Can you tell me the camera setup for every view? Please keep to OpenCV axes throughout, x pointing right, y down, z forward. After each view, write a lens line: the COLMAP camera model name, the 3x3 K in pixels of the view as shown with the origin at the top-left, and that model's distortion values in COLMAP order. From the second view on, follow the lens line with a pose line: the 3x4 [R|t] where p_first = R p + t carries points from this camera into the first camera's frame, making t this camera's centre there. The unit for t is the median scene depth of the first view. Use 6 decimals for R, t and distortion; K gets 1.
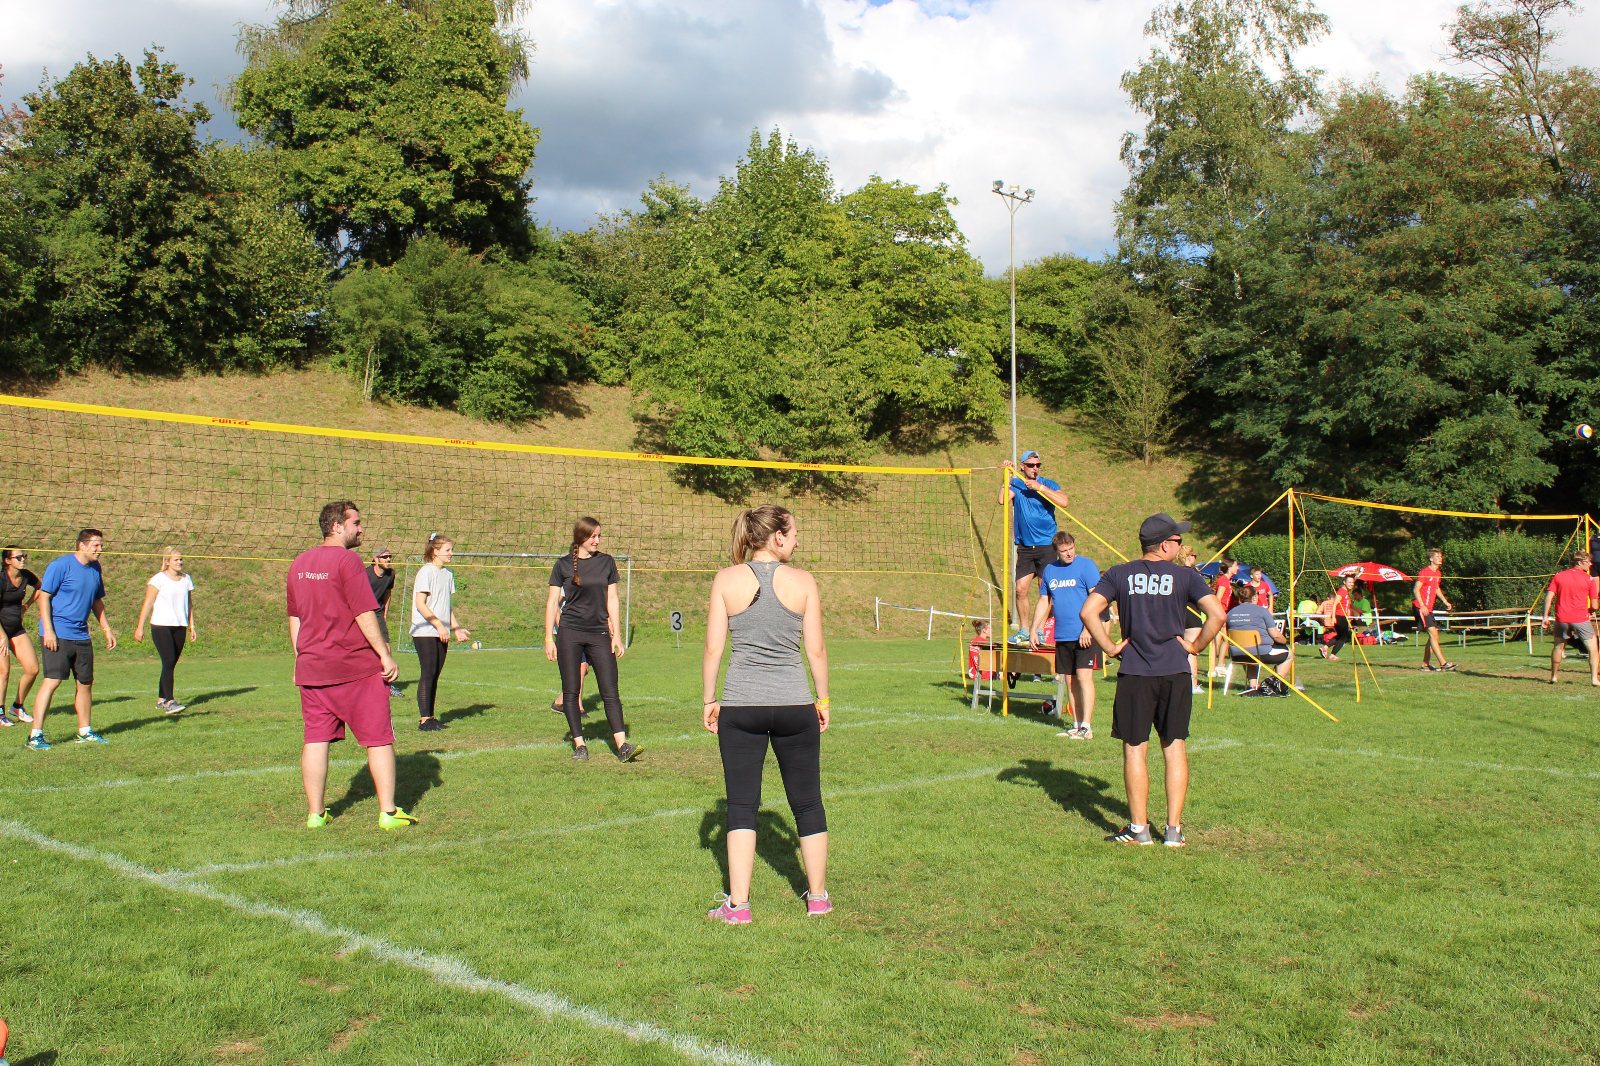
lens RADIAL K [[1709.7, 0, 800.0], [0, 1709.7, 533.0], [0, 0, 1]] dist [-0.115628, 0.188268]
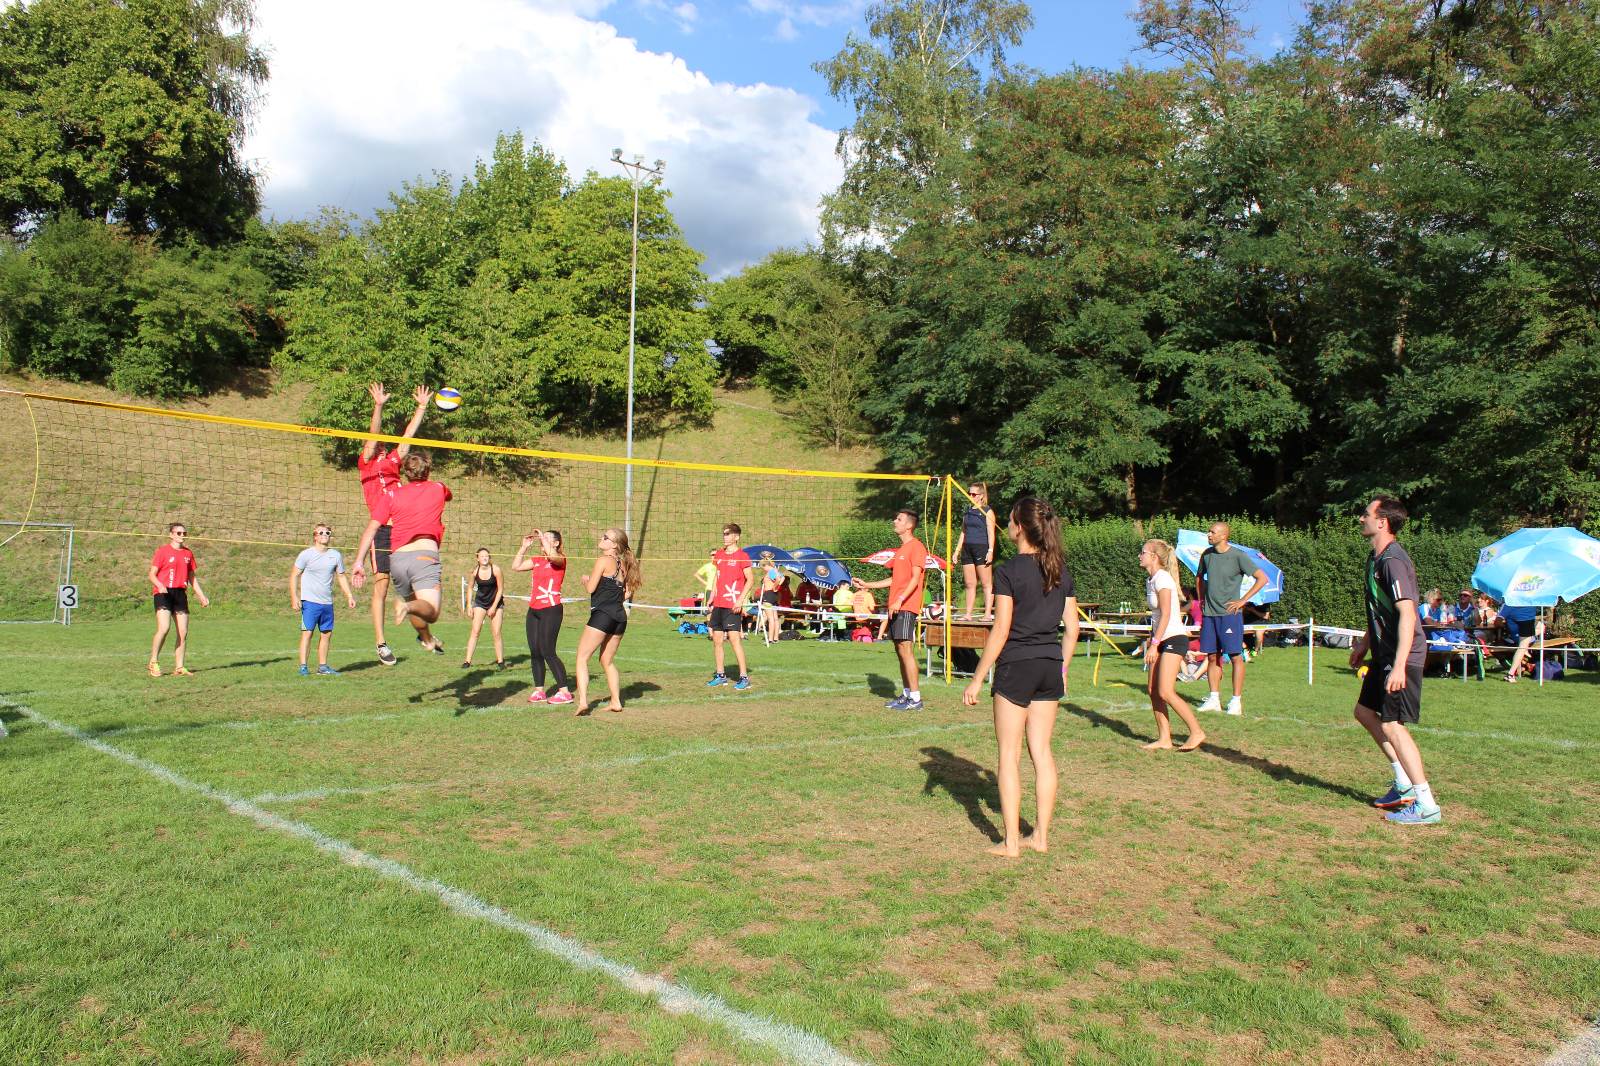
lens RADIAL K [[1344.1, 0, 800.0], [0, 1344.1, 533.0], [0, 0, 1]] dist [-0.168049, 0.149322]
pose [[0.999360, 0.016042, -0.031969, 0.233442], [-0.016004, 0.999871, 0.001445, 0.007996], [0.031988, -0.000933, 0.999488, 0.236291]]
